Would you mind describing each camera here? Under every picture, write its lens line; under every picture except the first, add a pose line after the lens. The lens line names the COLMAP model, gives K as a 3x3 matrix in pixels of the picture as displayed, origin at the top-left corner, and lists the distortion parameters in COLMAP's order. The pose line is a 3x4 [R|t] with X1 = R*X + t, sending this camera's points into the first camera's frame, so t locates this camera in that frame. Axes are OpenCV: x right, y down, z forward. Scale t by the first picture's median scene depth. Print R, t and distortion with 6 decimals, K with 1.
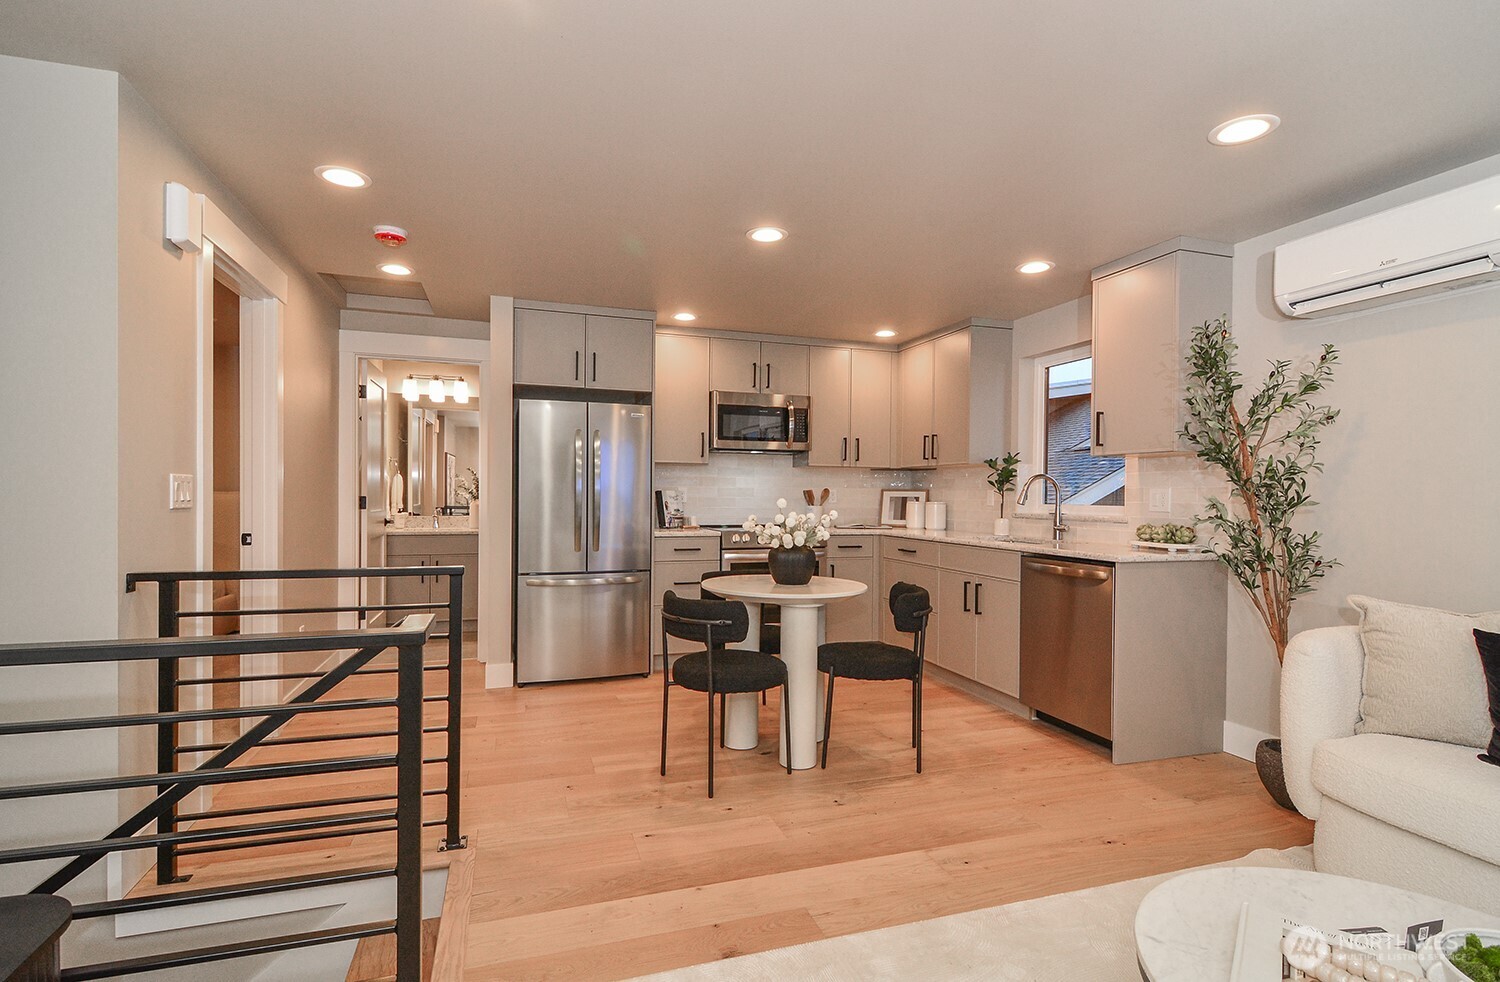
lens RADIAL K [[714.4, 0, 745.0], [0, 714.4, 499.5], [0, 0, 1]] dist [0.019170, -0.011930]
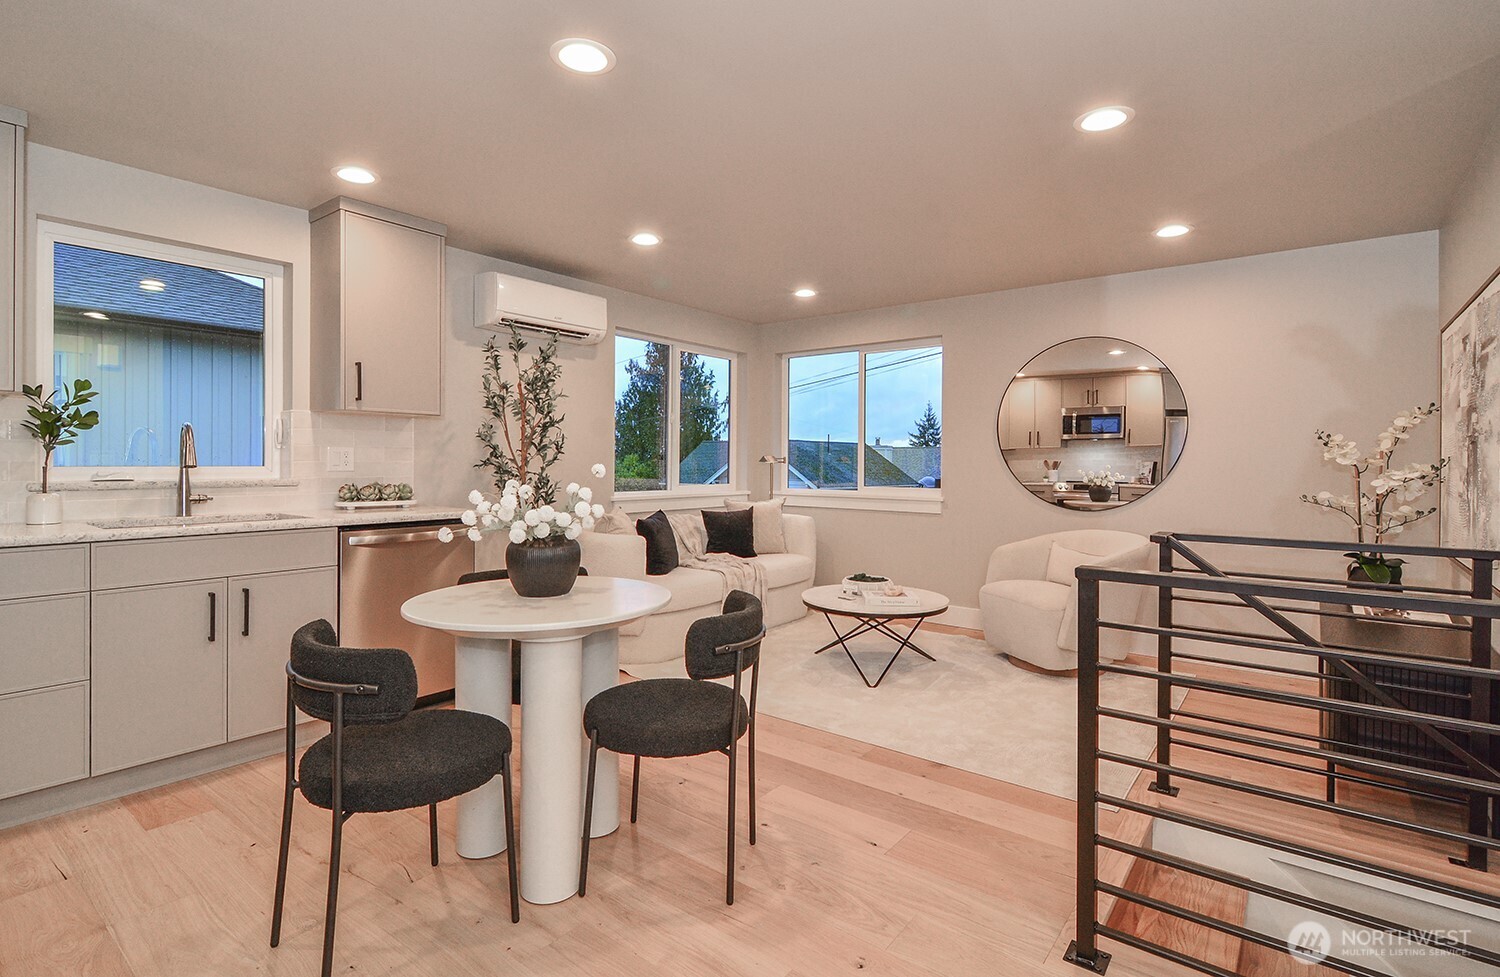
lens RADIAL K [[714.4, 0, 724.9], [0, 714.4, 465.7], [0, 0, 1]] dist [0.019170, -0.011930]
pose [[-0.542064, -0.019436, 0.840113, -0.472731], [-0.006673, 0.999801, 0.018824, -0.010964], [-0.840311, 0.004598, -0.542085, 1.004270]]
